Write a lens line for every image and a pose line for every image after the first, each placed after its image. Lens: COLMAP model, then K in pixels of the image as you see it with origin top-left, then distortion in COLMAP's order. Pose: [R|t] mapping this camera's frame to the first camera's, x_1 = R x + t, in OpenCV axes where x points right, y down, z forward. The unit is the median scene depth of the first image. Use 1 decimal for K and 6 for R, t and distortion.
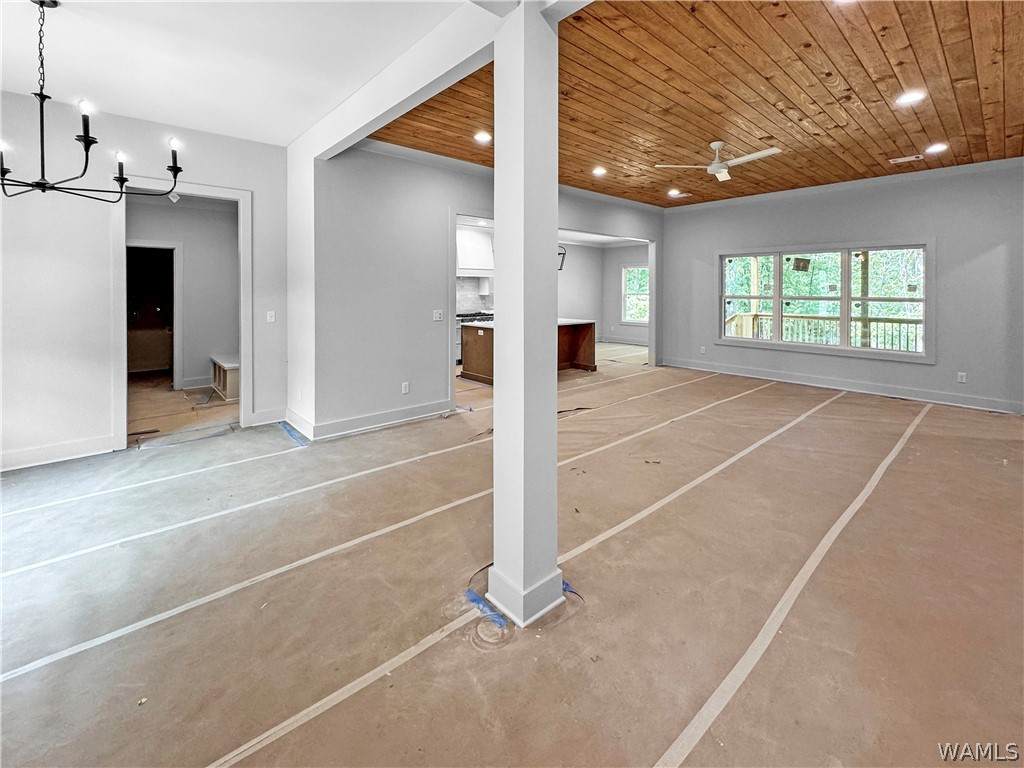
lens RADIAL K [[451.7, 0, 508.6], [0, 451.7, 292.8], [0, 0, 1]] dist [-0.003136, -0.000702]
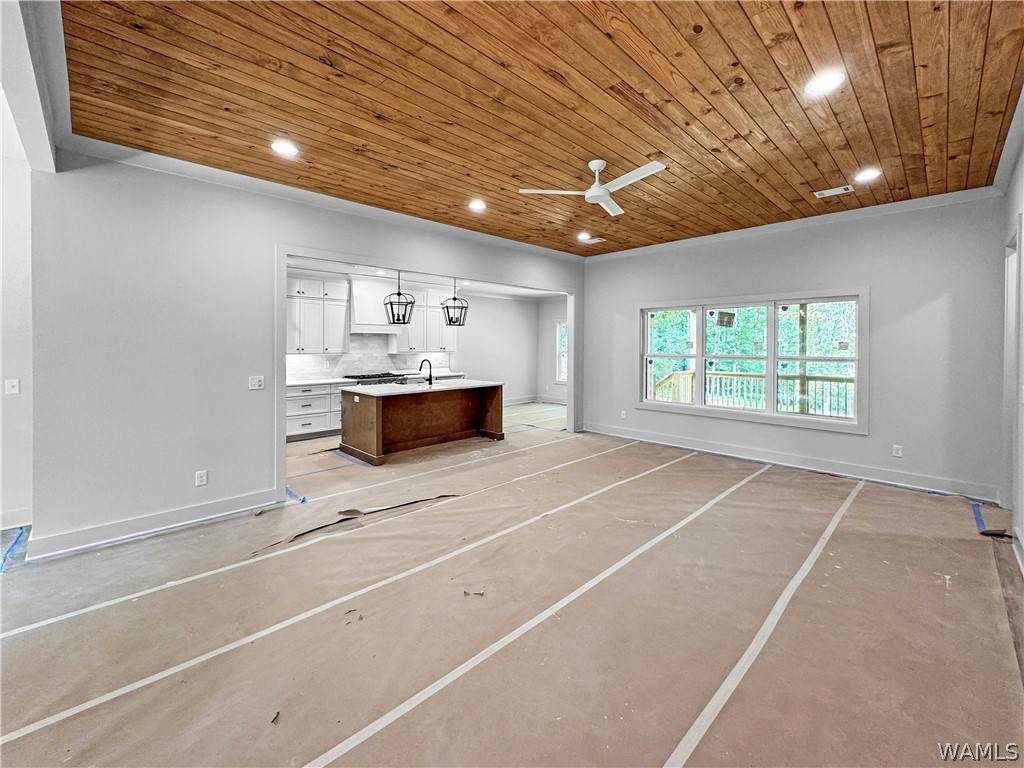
lens RADIAL K [[415.3, 0, 522.3], [0, 415.3, 349.6], [0, 0, 1]] dist [-0.004472, 0.000452]
pose [[0.999171, -0.003324, 0.040568, 0.306553], [0.003306, 0.999994, 0.000512, -0.006527], [-0.040570, -0.000378, 0.999177, 0.286107]]
